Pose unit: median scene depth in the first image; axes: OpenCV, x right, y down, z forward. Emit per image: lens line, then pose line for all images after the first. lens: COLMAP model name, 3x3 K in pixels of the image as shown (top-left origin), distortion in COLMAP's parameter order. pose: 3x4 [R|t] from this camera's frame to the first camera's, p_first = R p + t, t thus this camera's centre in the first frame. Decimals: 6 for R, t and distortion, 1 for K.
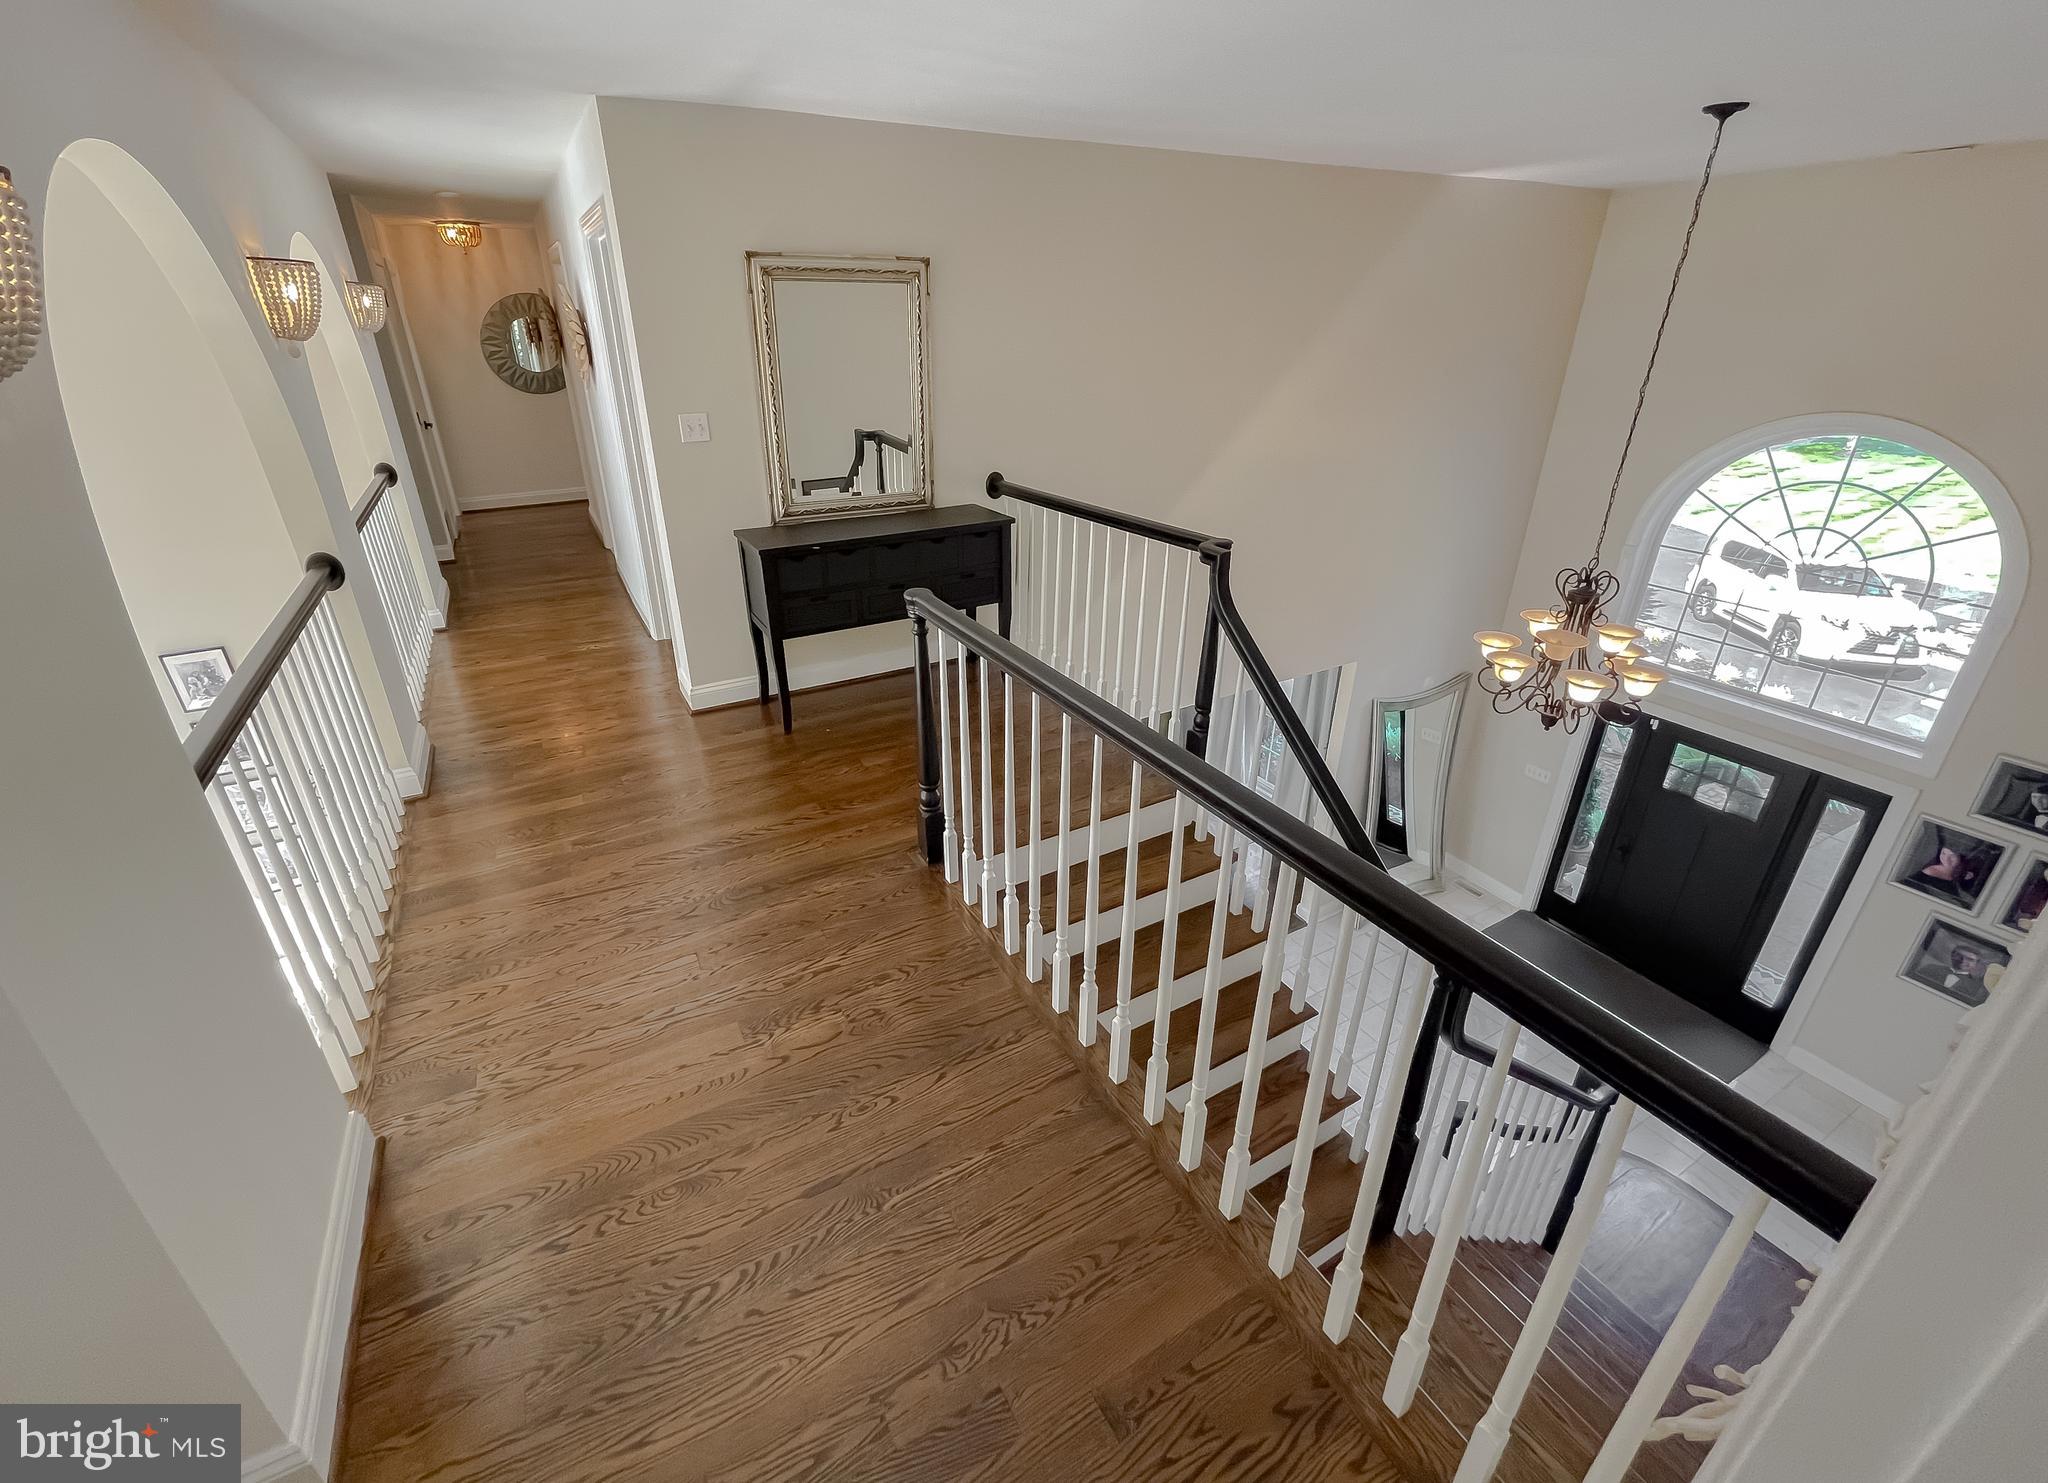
lens RADIAL K [[850.2, 0, 1002.9], [0, 850.2, 699.4], [0, 0, 1]] dist [0.000372, 0.000391]
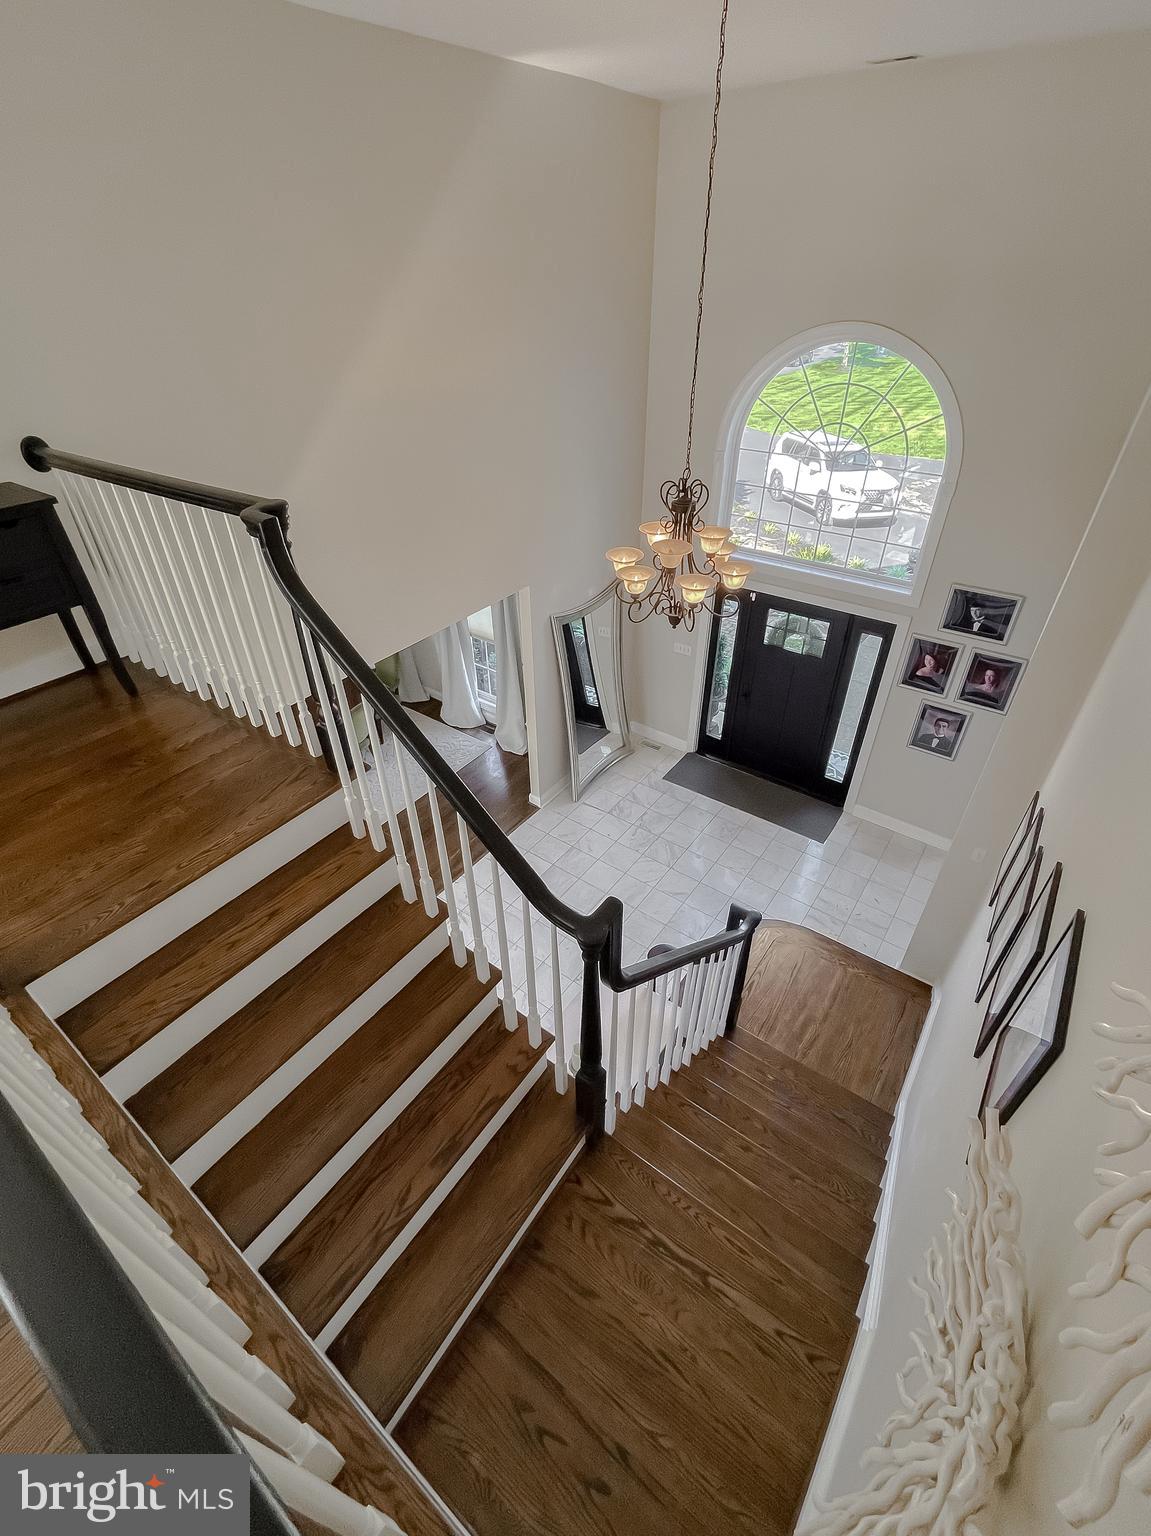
lens RADIAL K [[678.4, 0, 571.4], [0, 678.4, 765.3], [0, 0, 1]] dist [-0.015431, 0.000105]
pose [[0.908684, -0.254805, 0.330709, 0.131668], [0.179197, 0.953512, 0.242286, -0.029339], [-0.377071, -0.160899, 0.912101, 0.149051]]
